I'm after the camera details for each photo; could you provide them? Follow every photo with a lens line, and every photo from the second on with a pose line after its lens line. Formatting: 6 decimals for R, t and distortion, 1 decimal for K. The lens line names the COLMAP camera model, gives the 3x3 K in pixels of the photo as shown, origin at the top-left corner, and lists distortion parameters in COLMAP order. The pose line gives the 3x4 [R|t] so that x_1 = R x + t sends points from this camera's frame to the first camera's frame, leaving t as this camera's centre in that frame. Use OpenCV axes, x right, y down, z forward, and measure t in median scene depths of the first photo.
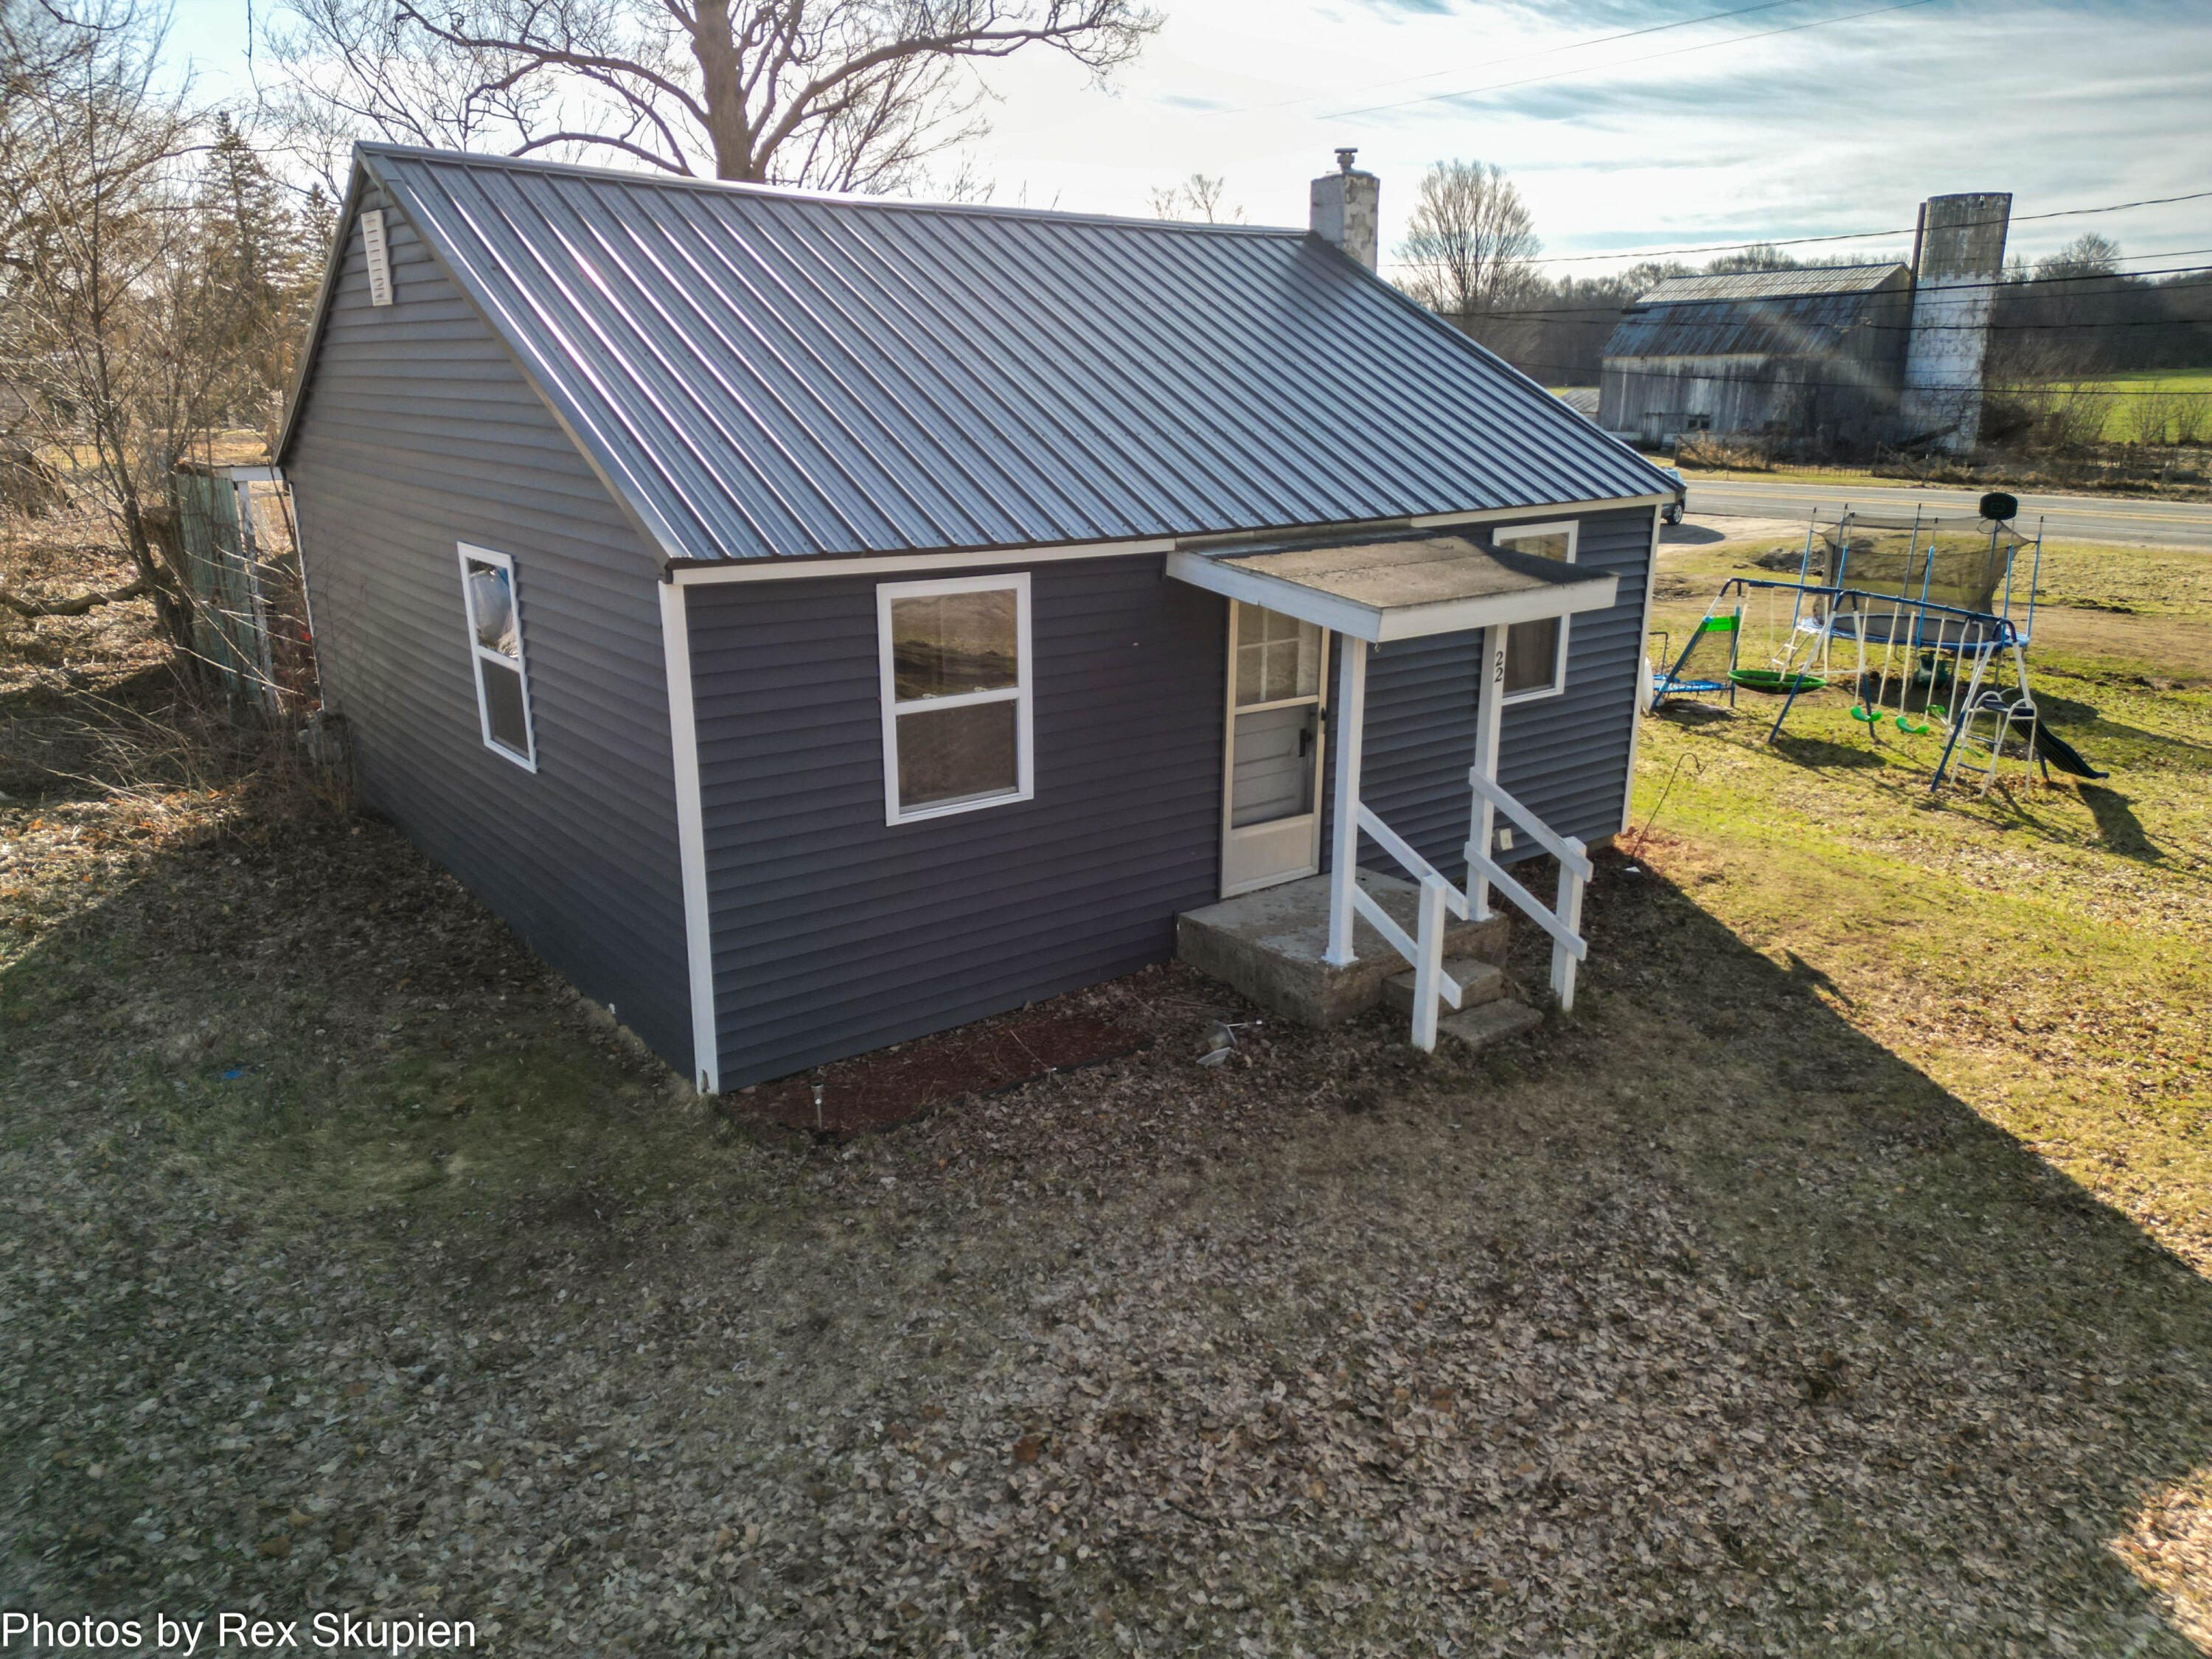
lens RADIAL K [[1535.3, 0, 1106.0], [0, 1535.3, 829.5], [0, 0, 1]] dist [0.050541, -0.037411]
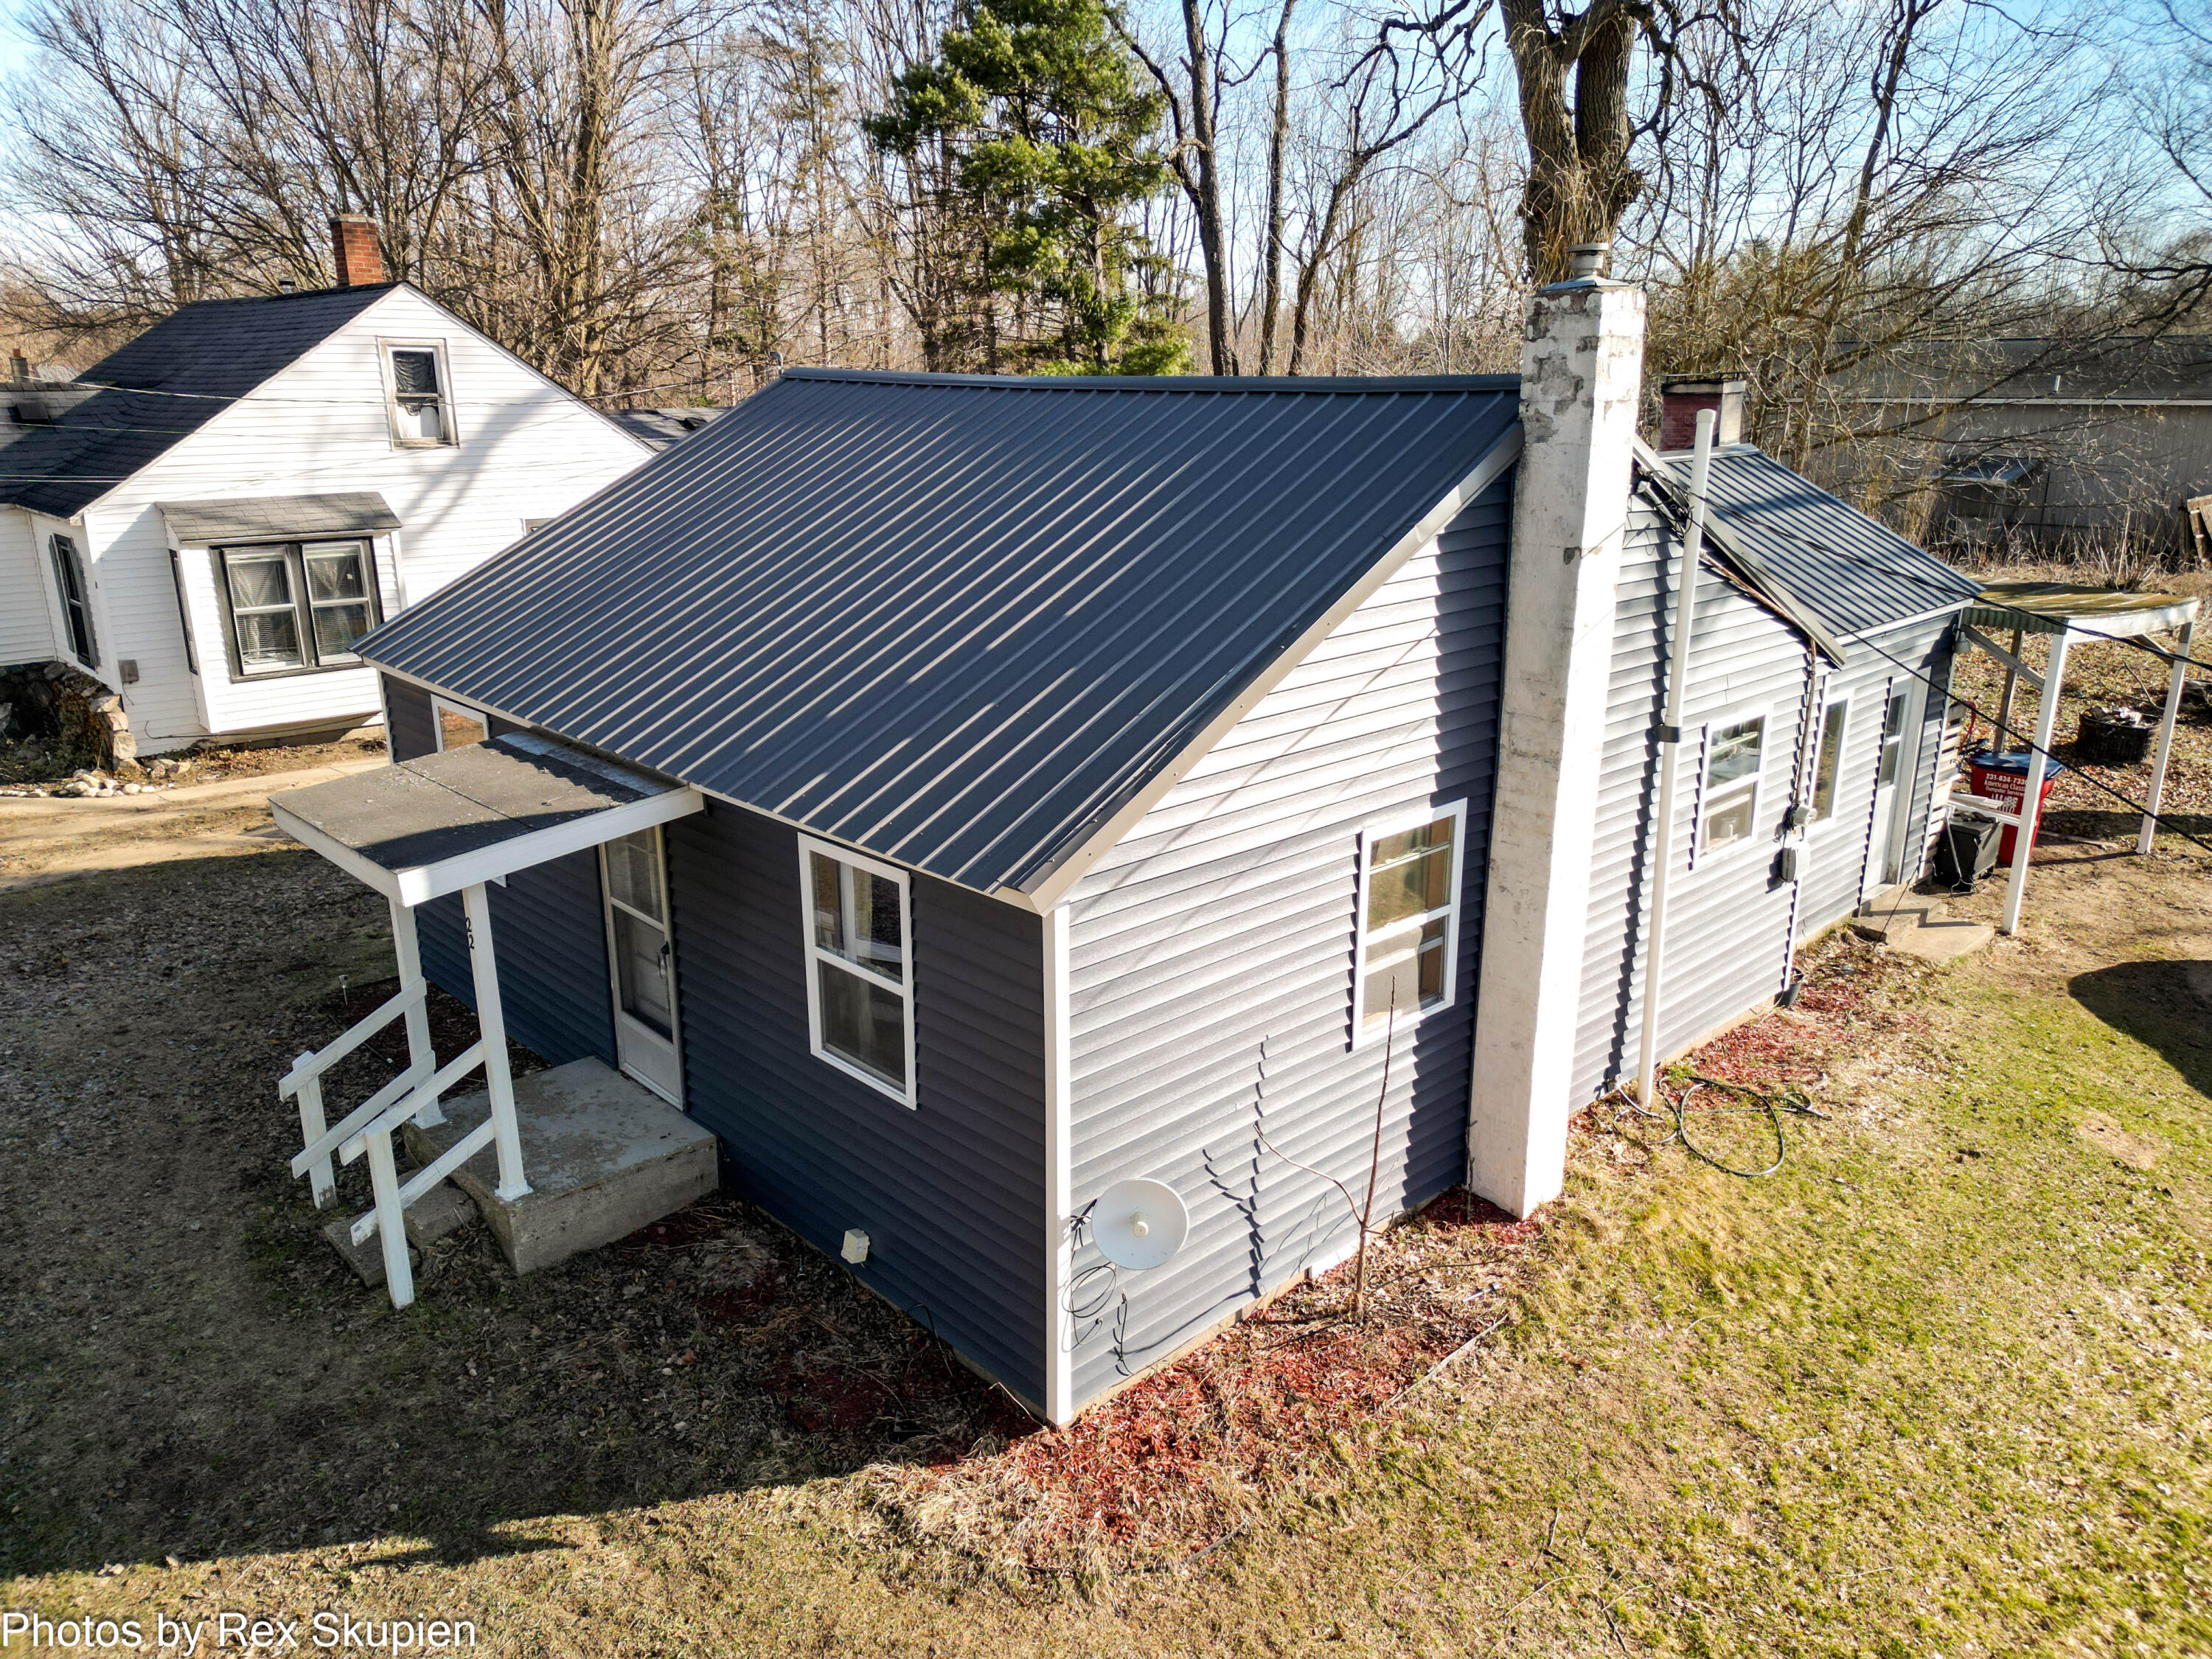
lens RADIAL K [[1535.3, 0, 1106.0], [0, 1535.3, 829.5], [0, 0, 1]] dist [0.050541, -0.037411]
pose [[0.104196, 0.282232, -0.953671, 1.239131], [-0.282604, 0.927766, 0.243689, -0.530091], [0.953561, 0.244120, 0.176430, 1.264591]]
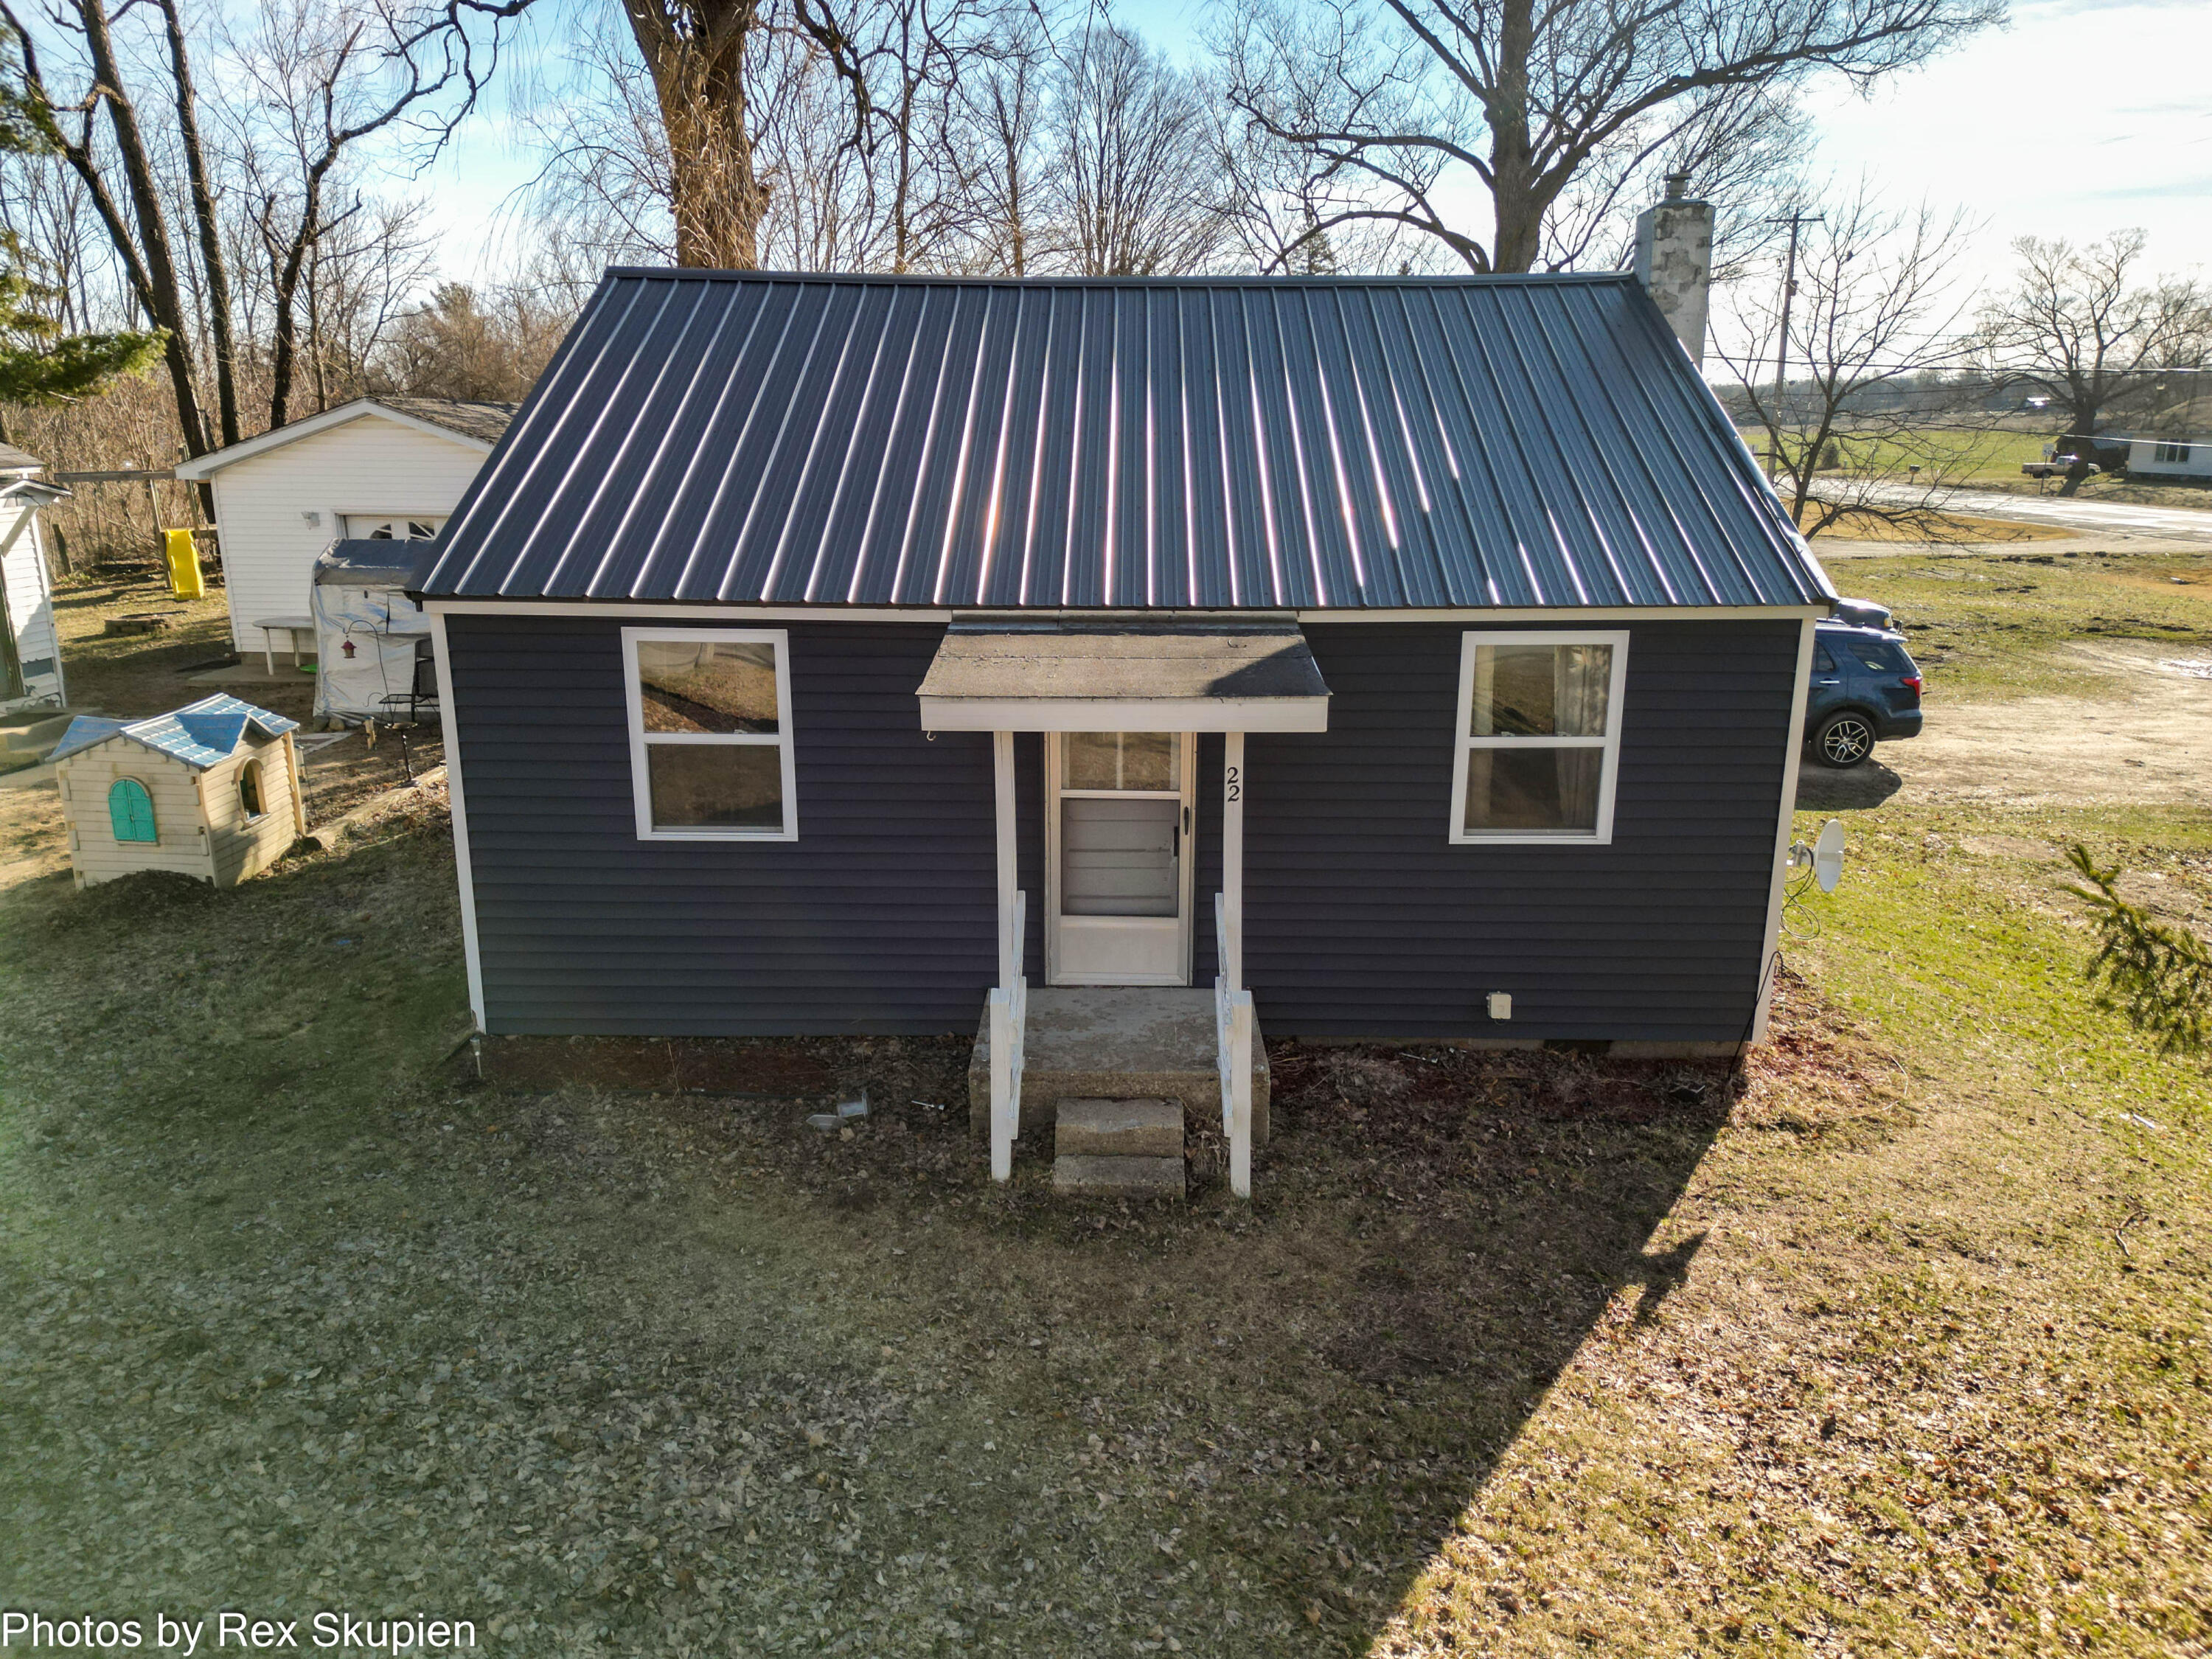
lens RADIAL K [[1535.3, 0, 1106.0], [0, 1535.3, 829.5], [0, 0, 1]] dist [0.050541, -0.037411]
pose [[0.783969, 0.157126, -0.600586, 0.772933], [-0.176433, 0.983939, 0.027115, -0.096563], [0.595200, 0.084706, 0.799100, 0.284205]]
